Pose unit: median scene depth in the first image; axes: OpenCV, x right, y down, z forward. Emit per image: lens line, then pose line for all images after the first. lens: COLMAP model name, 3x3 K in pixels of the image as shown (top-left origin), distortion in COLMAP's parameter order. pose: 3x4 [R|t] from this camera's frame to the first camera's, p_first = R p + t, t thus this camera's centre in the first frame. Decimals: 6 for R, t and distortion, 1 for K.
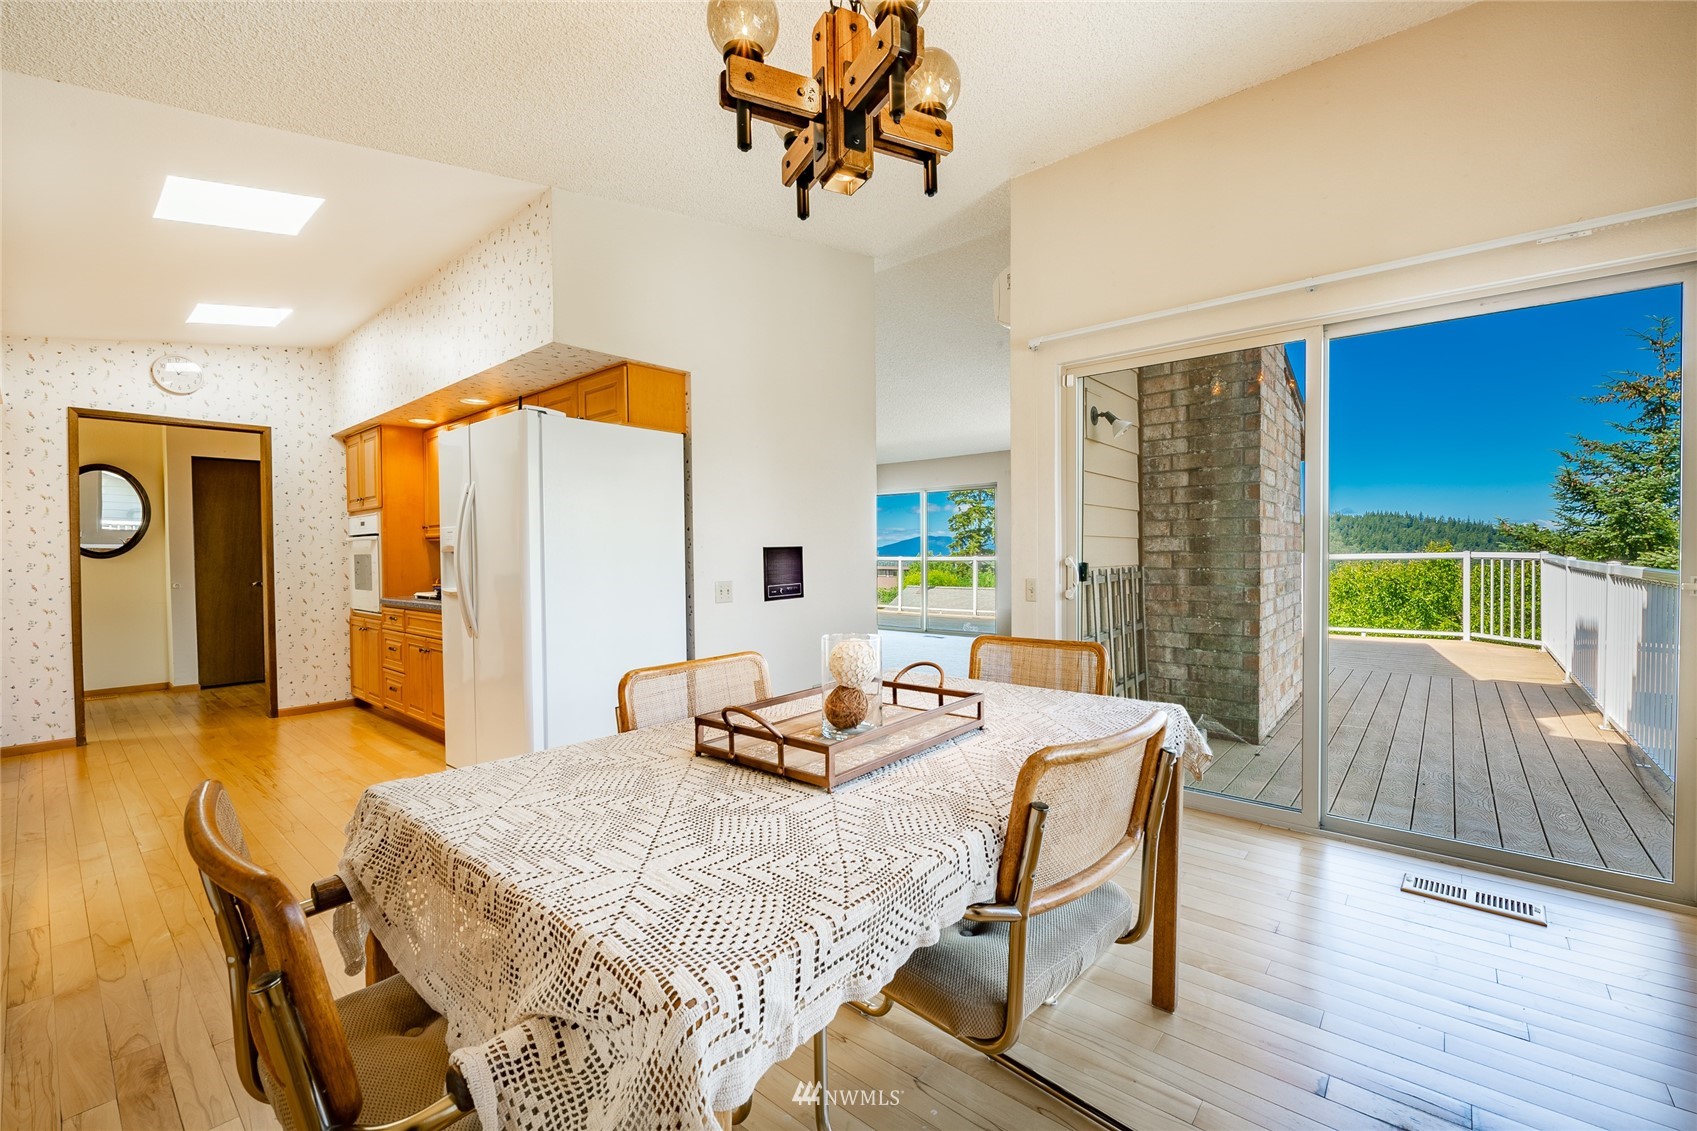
lens RADIAL K [[705.9, 0, 848.5], [0, 705.9, 565.5], [0, 0, 1]] dist [-0.001792, -0.005779]
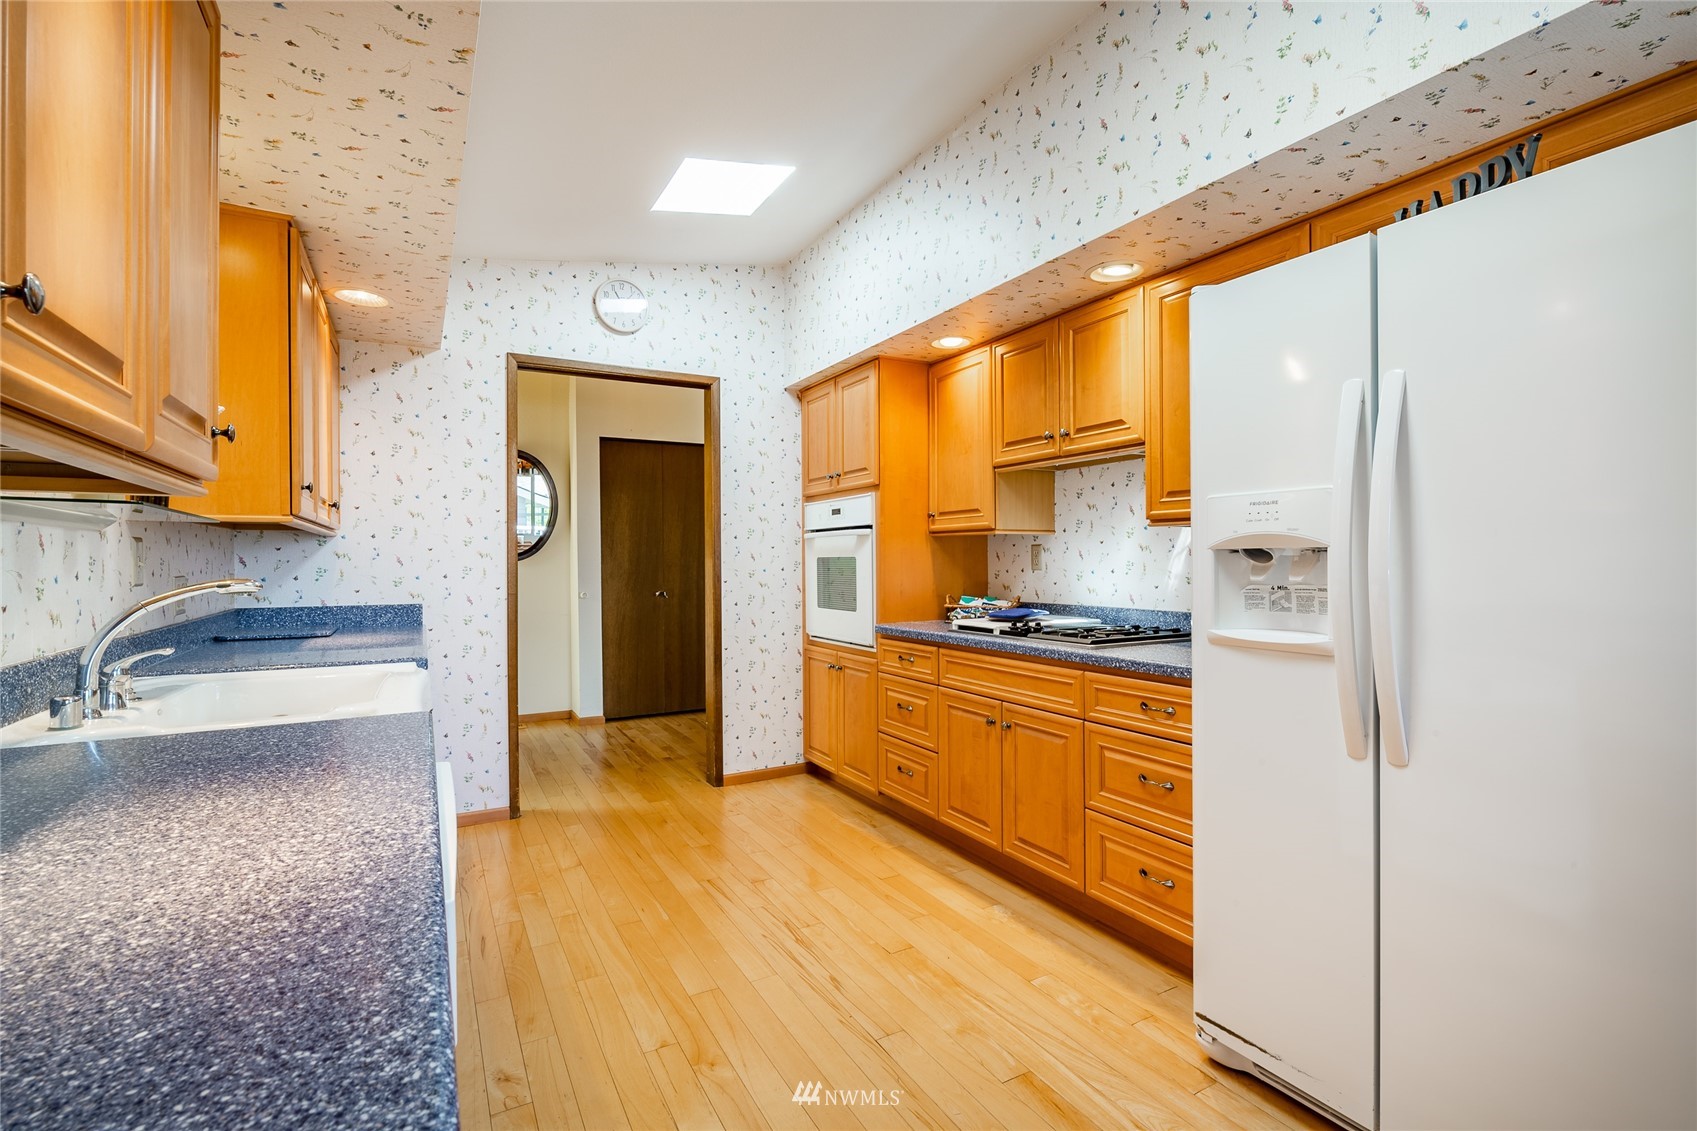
lens RADIAL K [[775.9, 0, 848.5], [0, 775.9, 565.5], [0, 0, 1]] dist [0.000382, 0.000045]
pose [[0.936921, 0.006463, -0.349482, -0.411331], [-0.008837, 0.999947, -0.005199, -0.003875], [0.349431, 0.007959, 0.936928, 0.301498]]
